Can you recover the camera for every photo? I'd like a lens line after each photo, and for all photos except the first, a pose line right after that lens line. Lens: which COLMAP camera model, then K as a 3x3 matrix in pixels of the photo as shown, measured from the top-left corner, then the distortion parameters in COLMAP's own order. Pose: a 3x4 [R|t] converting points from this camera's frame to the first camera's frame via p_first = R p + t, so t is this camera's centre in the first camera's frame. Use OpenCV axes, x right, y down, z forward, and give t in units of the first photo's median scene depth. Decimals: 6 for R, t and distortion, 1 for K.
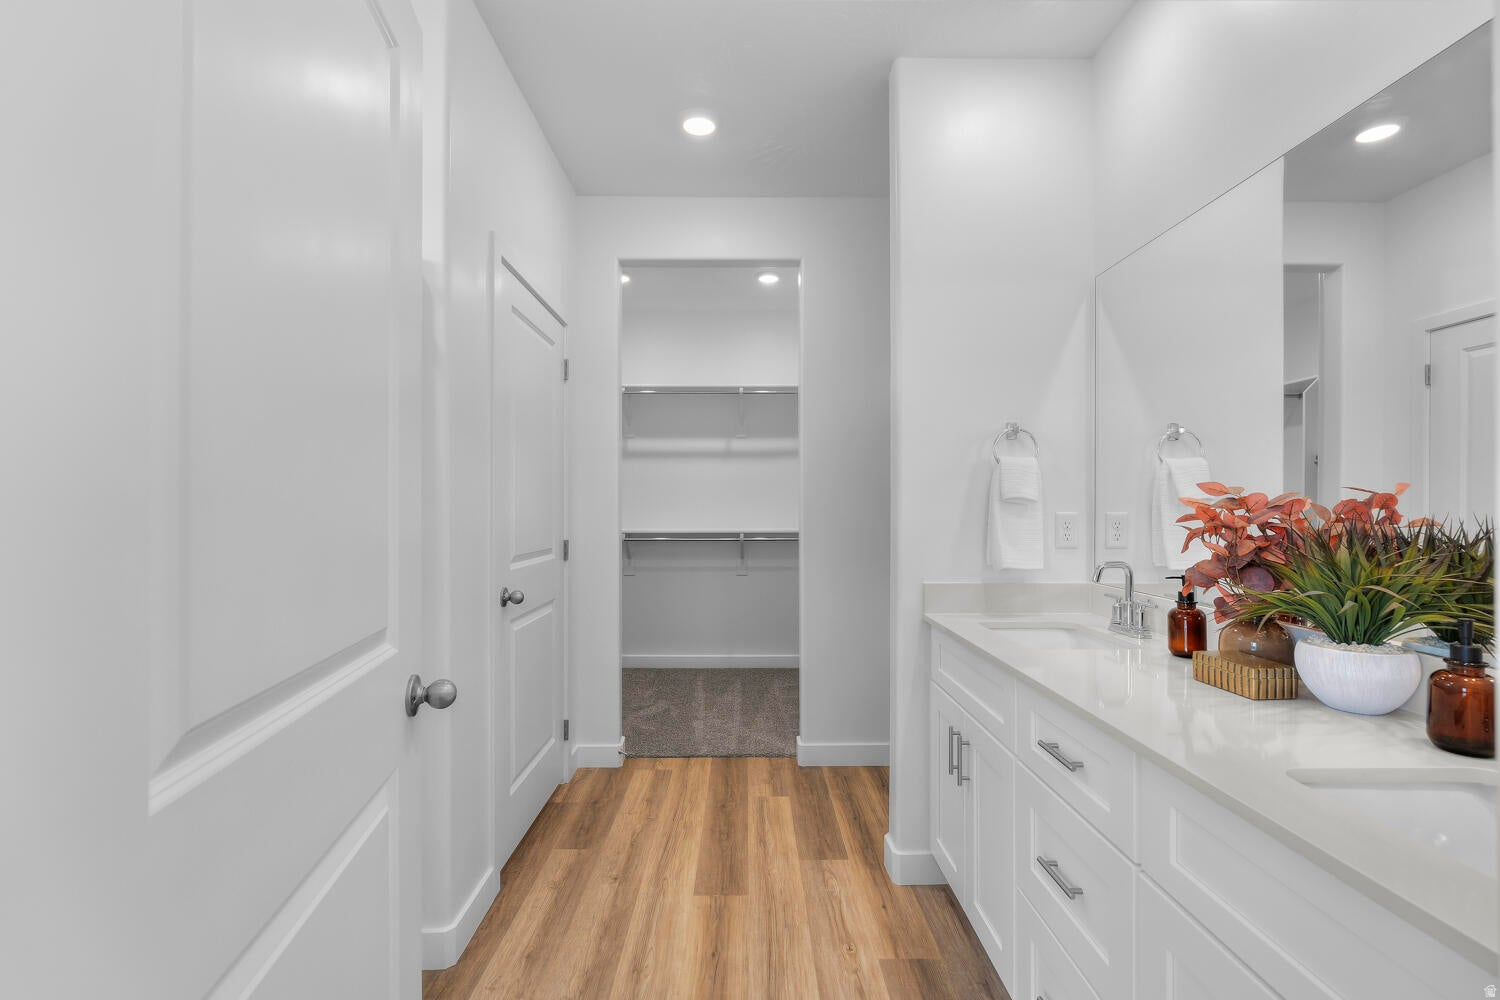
lens RADIAL K [[662.5, 0, 755.8], [0, 662.5, 497.9], [0, 0, 1]] dist [-0.007199, 0.001120]
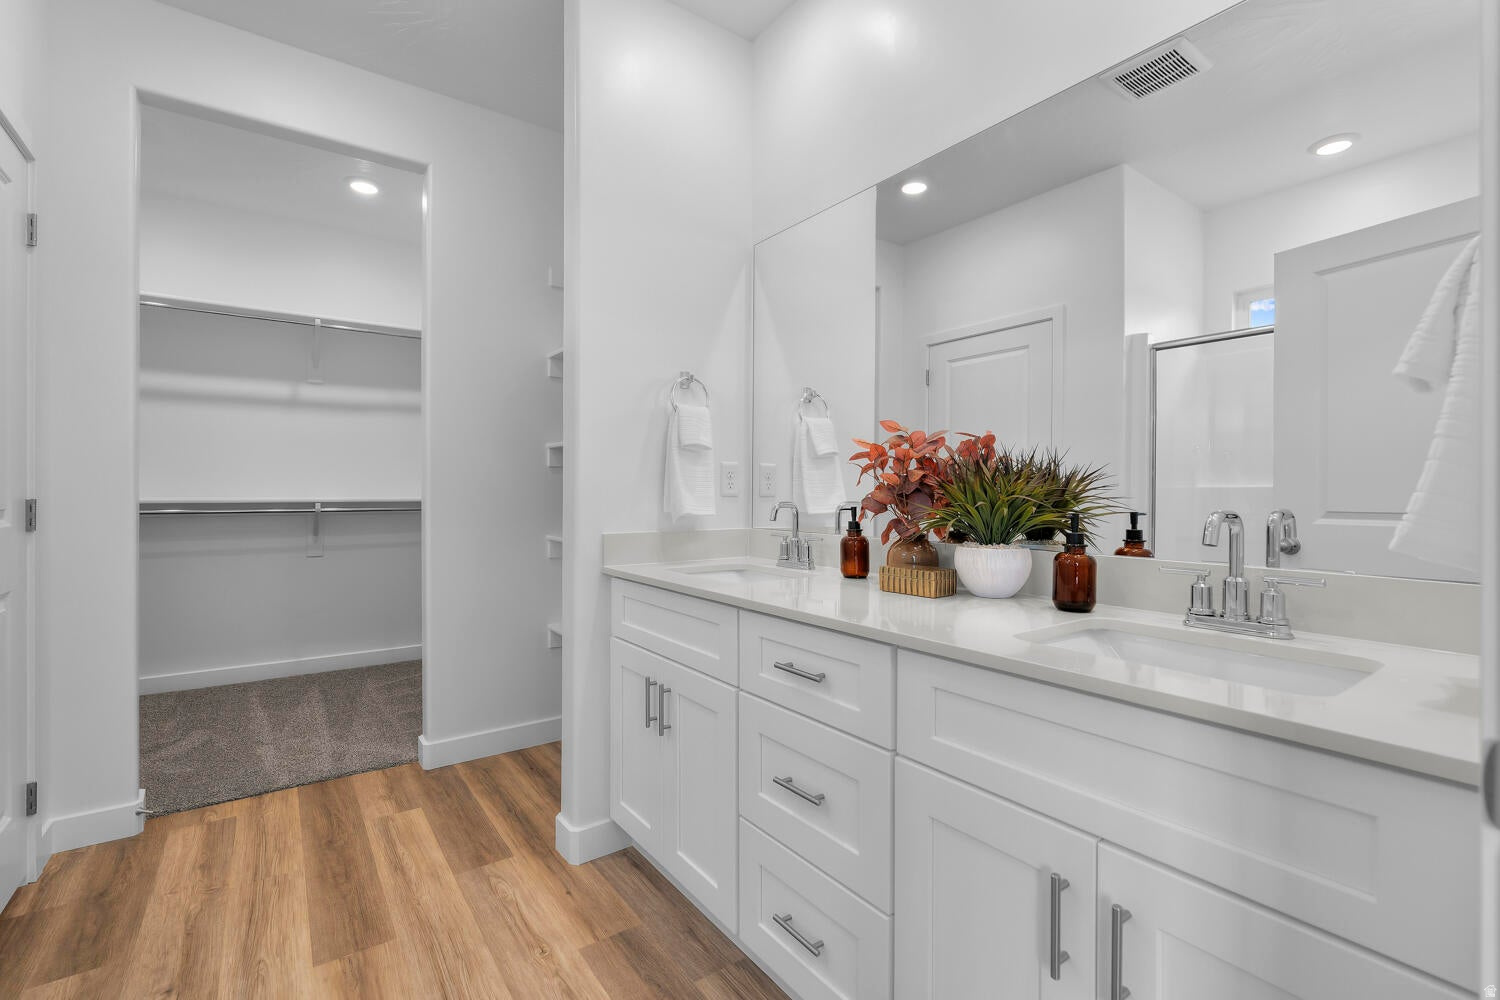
lens RADIAL K [[662.5, 0, 752.3], [0, 662.5, 486.4], [0, 0, 1]] dist [-0.007199, 0.001120]
pose [[0.817954, 0.003492, 0.575273, -0.108901], [-0.007795, 0.999957, 0.005012, 0.054245], [-0.575230, -0.008584, 0.817946, 0.114268]]
